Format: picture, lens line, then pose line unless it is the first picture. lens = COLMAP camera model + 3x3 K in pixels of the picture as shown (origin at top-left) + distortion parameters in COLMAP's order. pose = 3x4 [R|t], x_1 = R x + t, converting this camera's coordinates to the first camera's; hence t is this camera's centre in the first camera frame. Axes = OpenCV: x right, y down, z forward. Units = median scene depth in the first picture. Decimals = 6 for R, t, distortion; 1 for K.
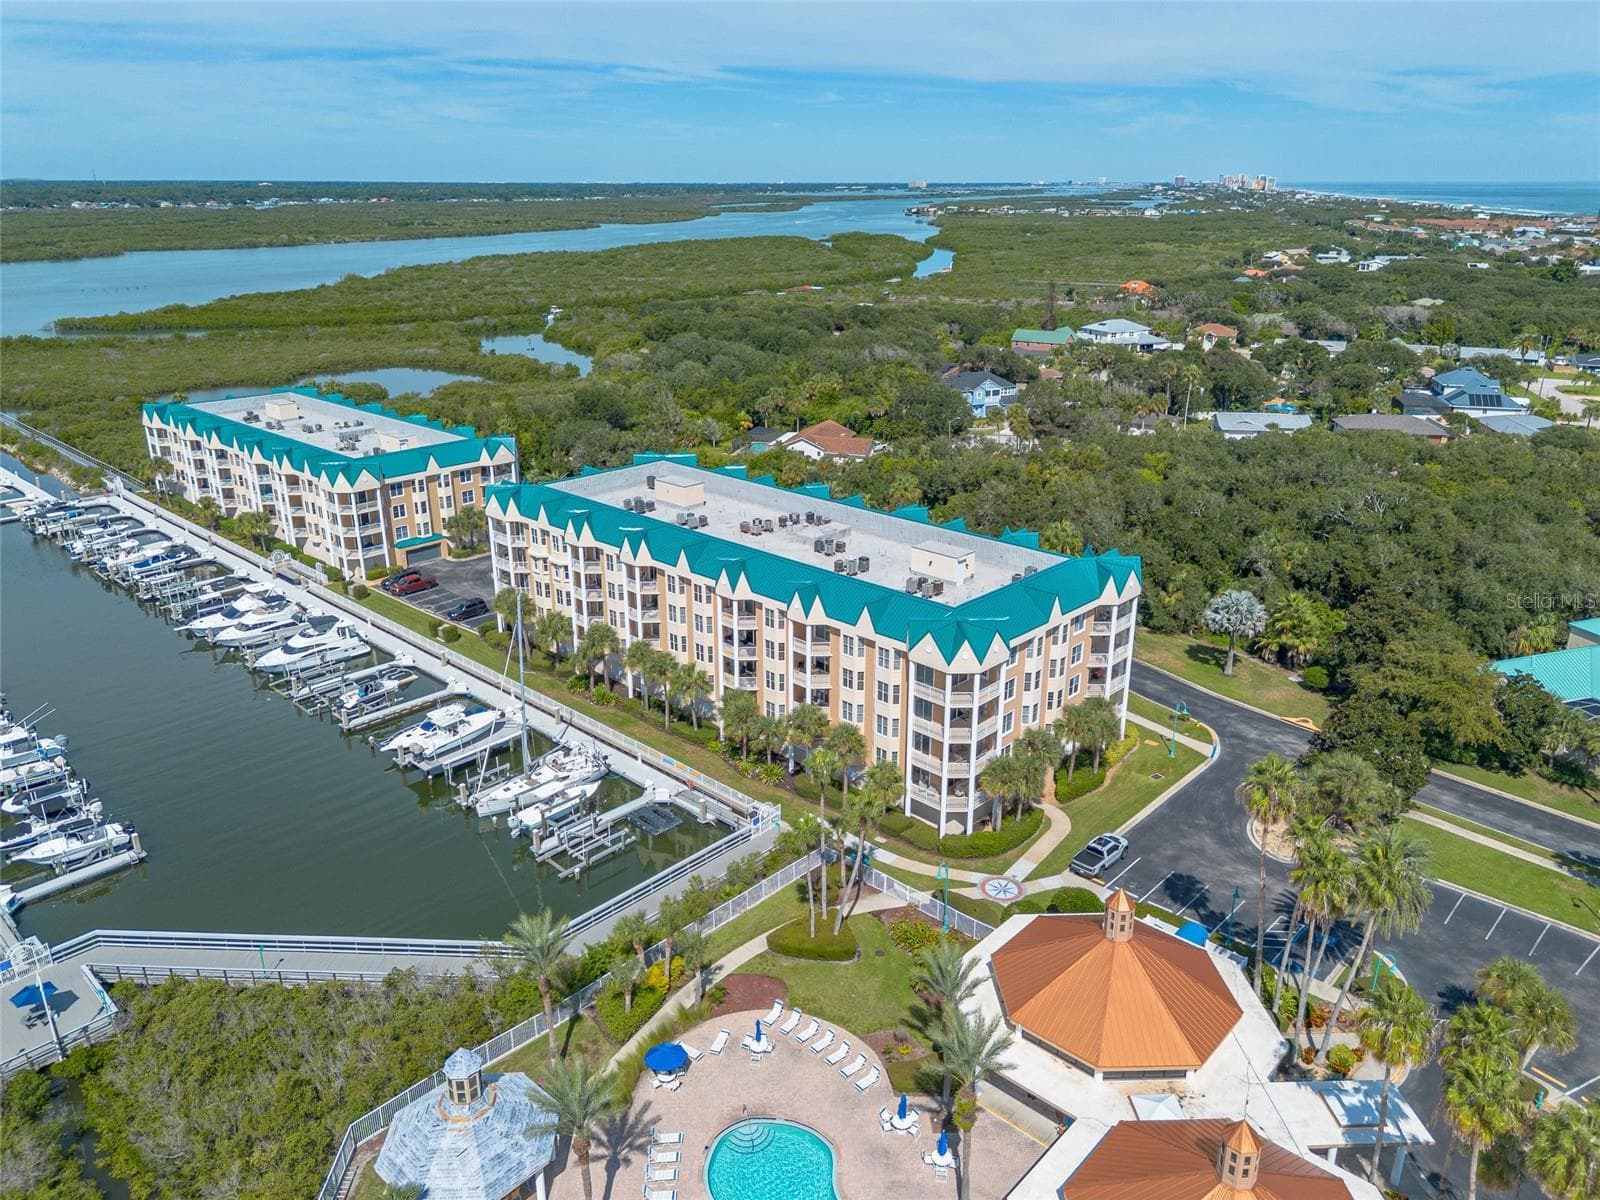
lens RADIAL K [[1140.5, 0, 800.0], [0, 1140.5, 600.0], [0, 0, 1]] dist [0.071804, -0.069142]
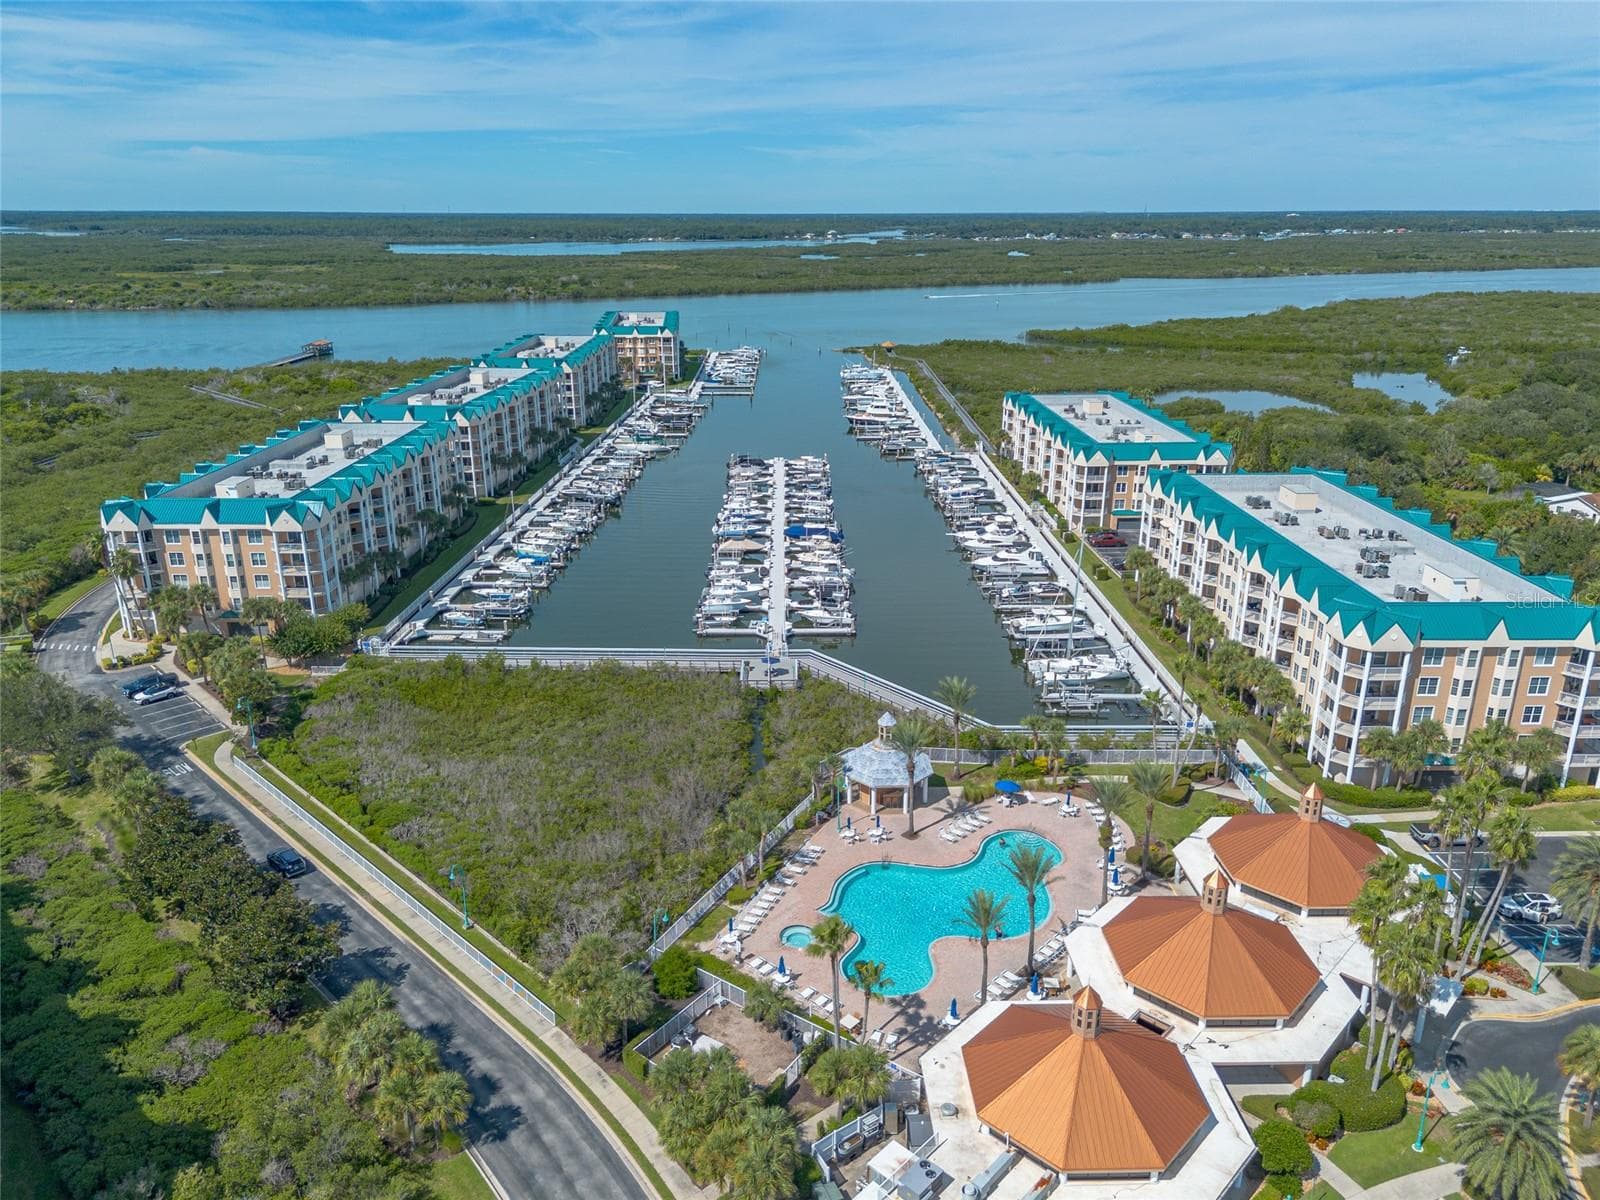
lens RADIAL K [[1132.9, 0, 796.0], [0, 1132.9, 620.4], [0, 0, 1]] dist [0.074703, -0.074895]
pose [[0.694626, 0.243200, -0.677014, 0.319134], [-0.246501, 0.964612, 0.093598, 0.039469], [0.675819, 0.101869, 0.729994, -0.186480]]
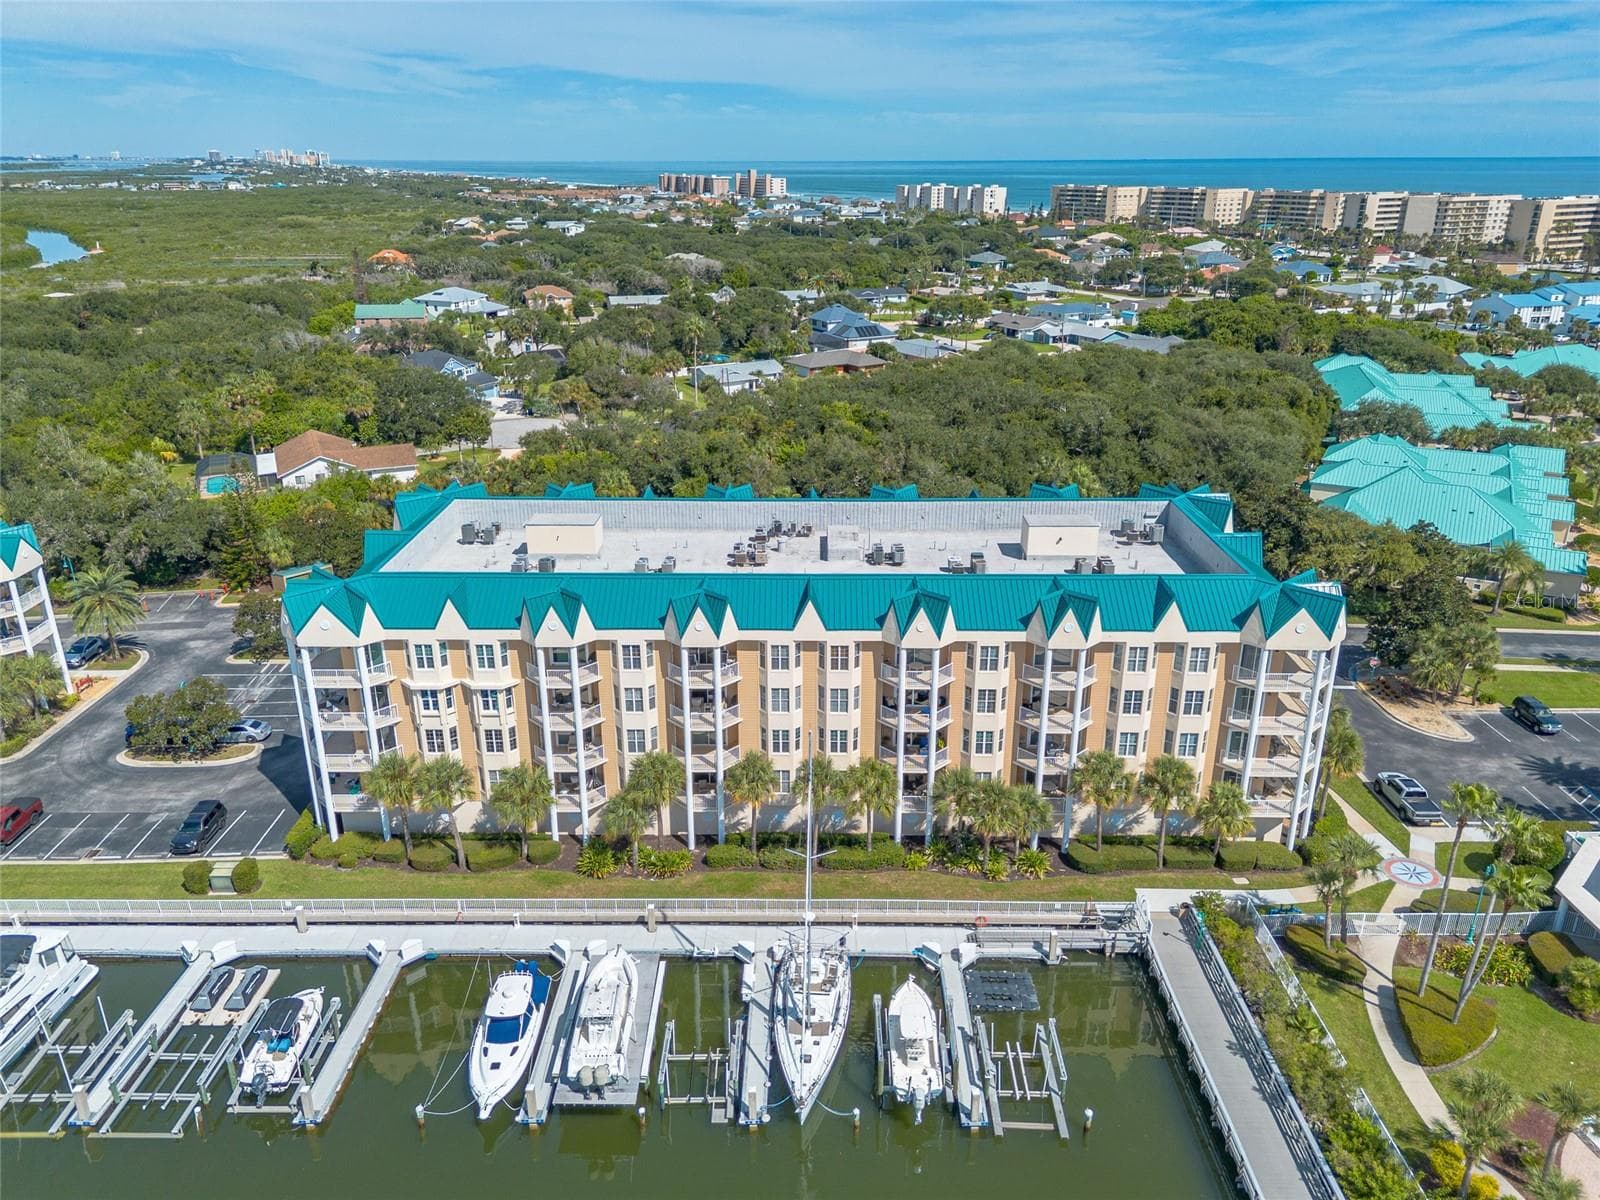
lens RADIAL K [[1132.0, 0, 800.0], [0, 1132.0, 600.0], [0, 0, 1]] dist [0.077601, -0.078561]
pose [[0.731807, -0.246532, 0.635358, -0.378348], [0.234202, 0.966473, 0.105256, -0.083681], [-0.640006, 0.071775, 0.765011, 0.350783]]
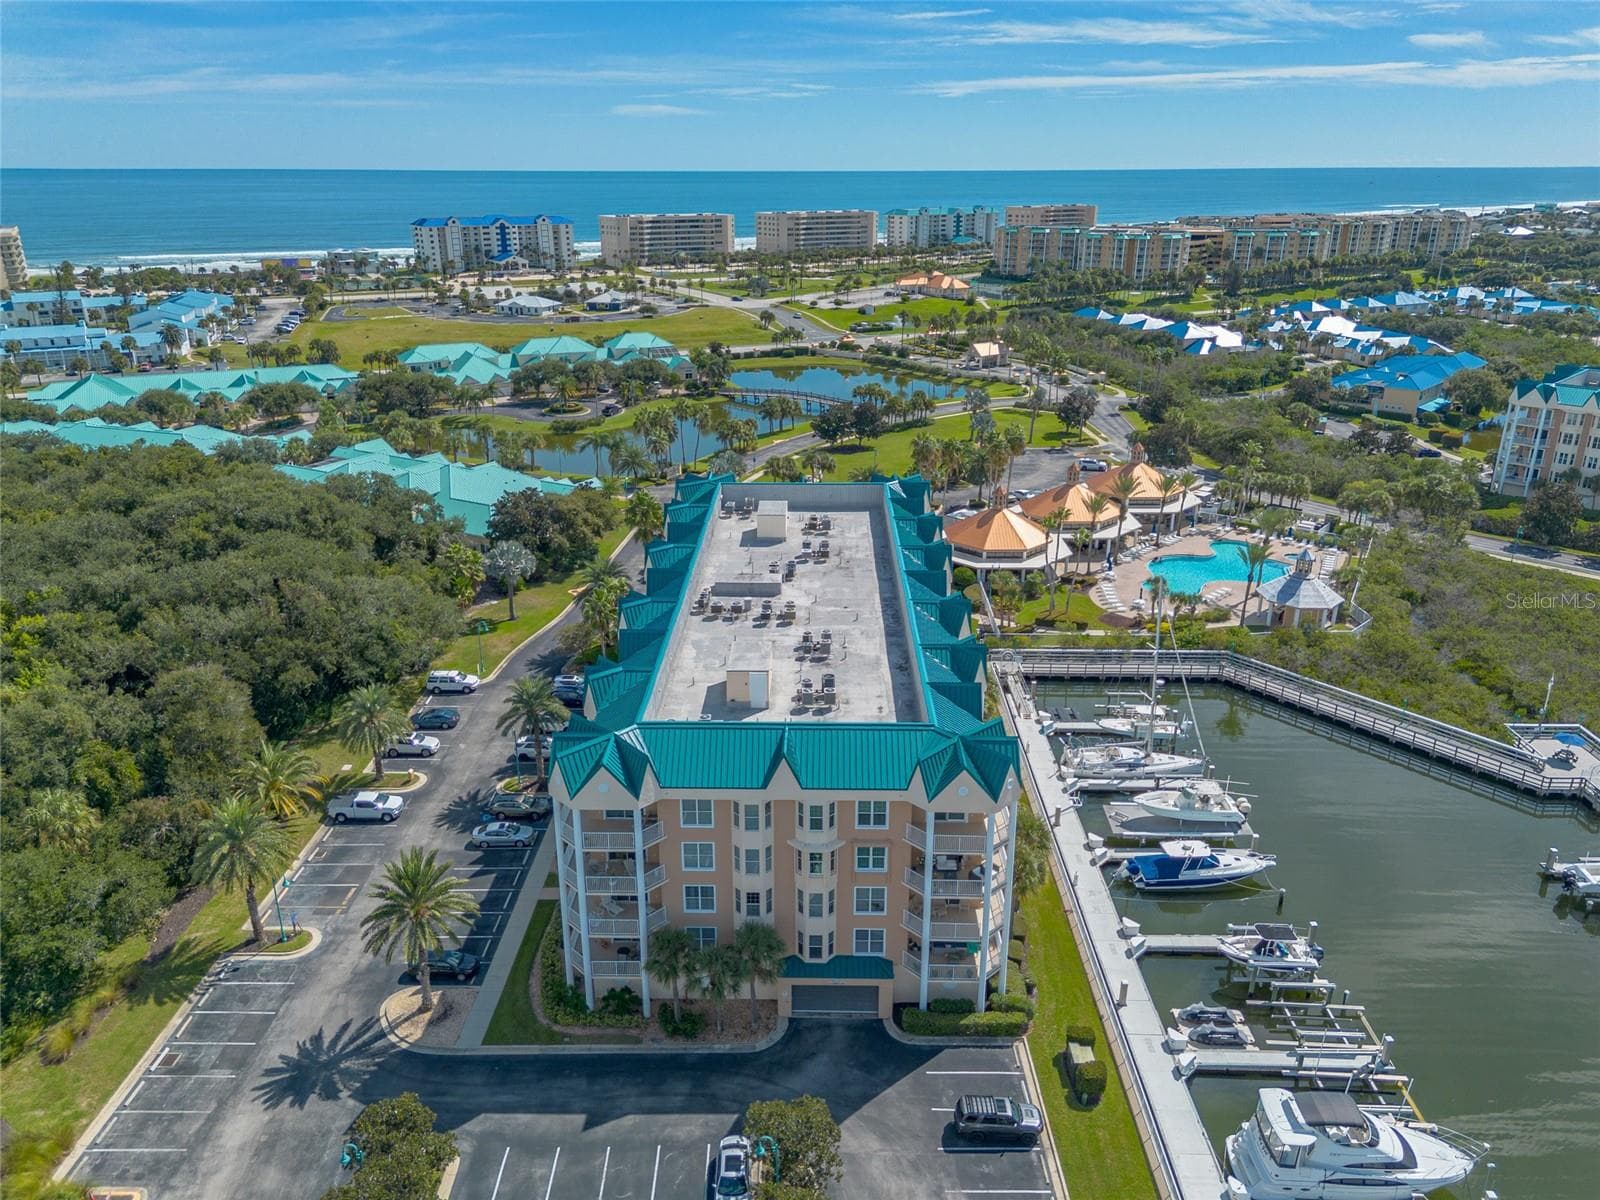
lens RADIAL K [[1140.5, 0, 800.0], [0, 1140.5, 600.0], [0, 0, 1]] dist [0.071804, -0.069142]
pose [[-0.673205, -0.259191, 0.692542, -0.465010], [0.255359, 0.797452, 0.546683, -0.391505], [-0.693964, 0.544876, -0.470663, 1.075931]]
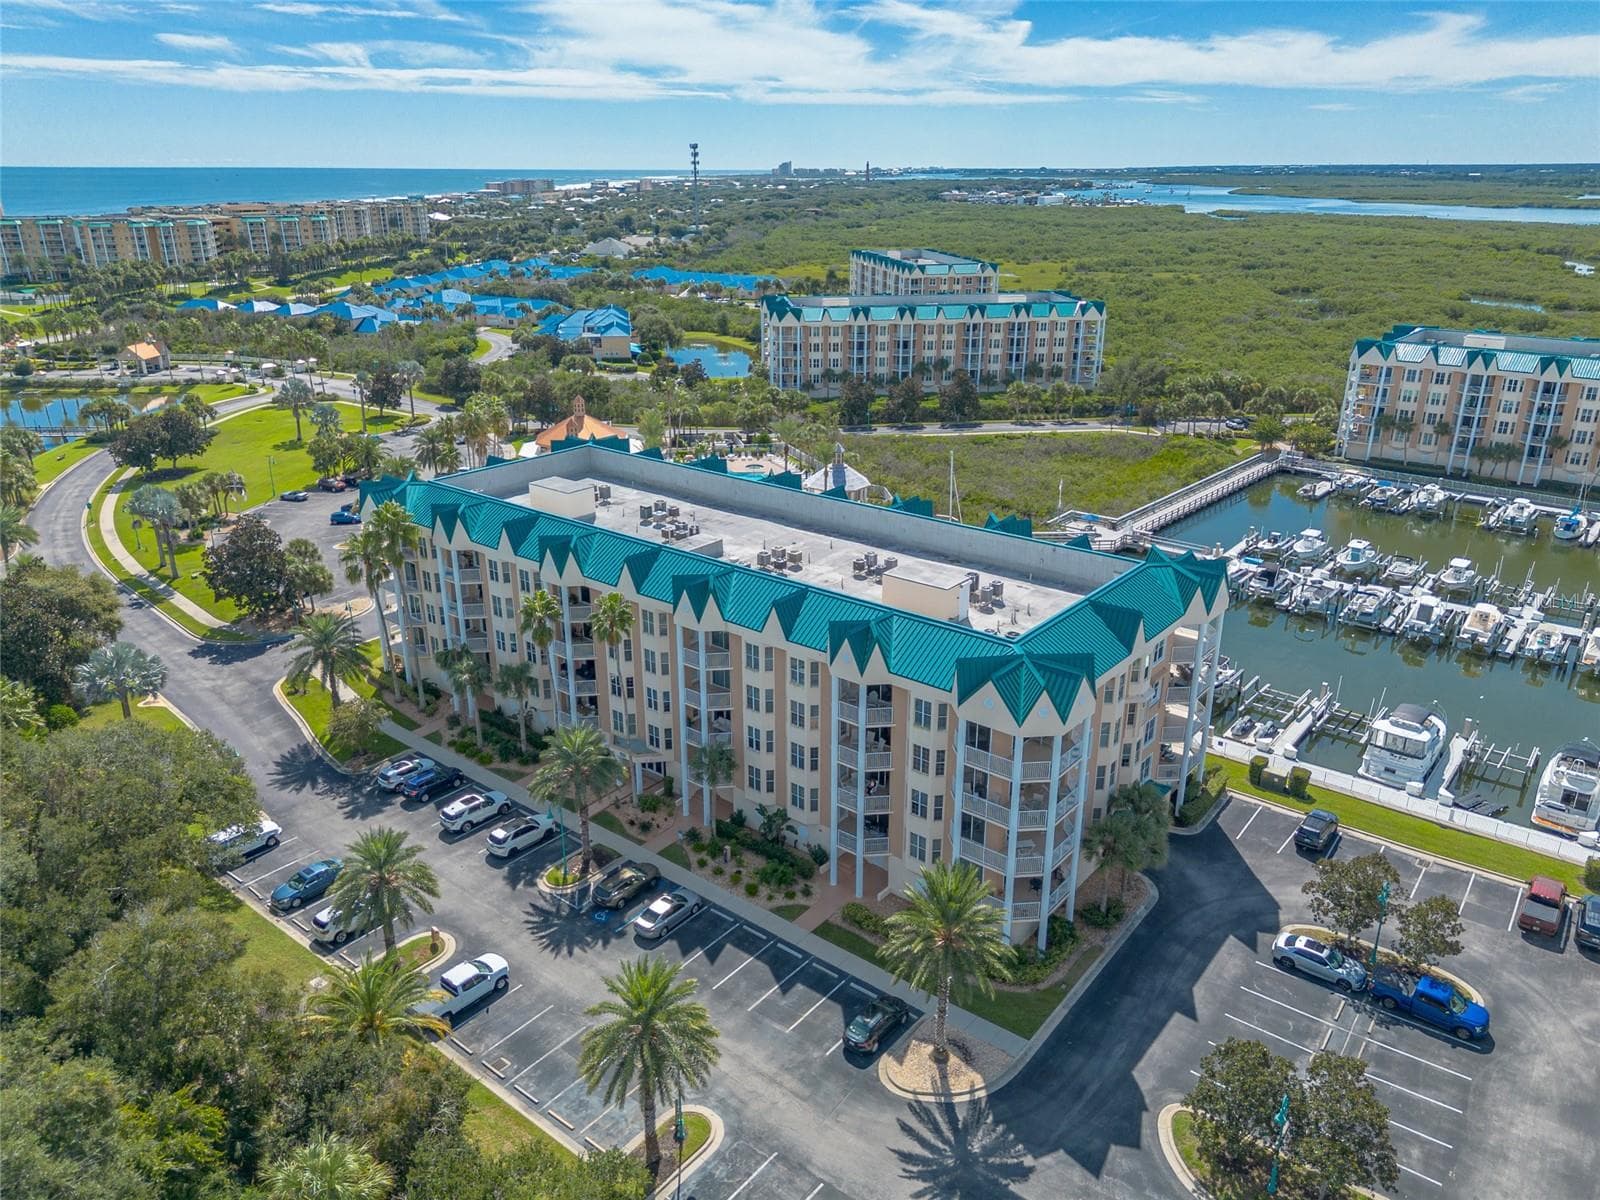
lens RADIAL K [[1132.0, 0, 800.0], [0, 1132.0, 600.0], [0, 0, 1]] dist [0.077601, -0.078561]
pose [[-0.997006, 0.028894, -0.071724, -0.000116], [-0.025106, 0.756355, 0.653679, -0.409630], [0.073136, 0.653523, -0.753365, 1.241391]]
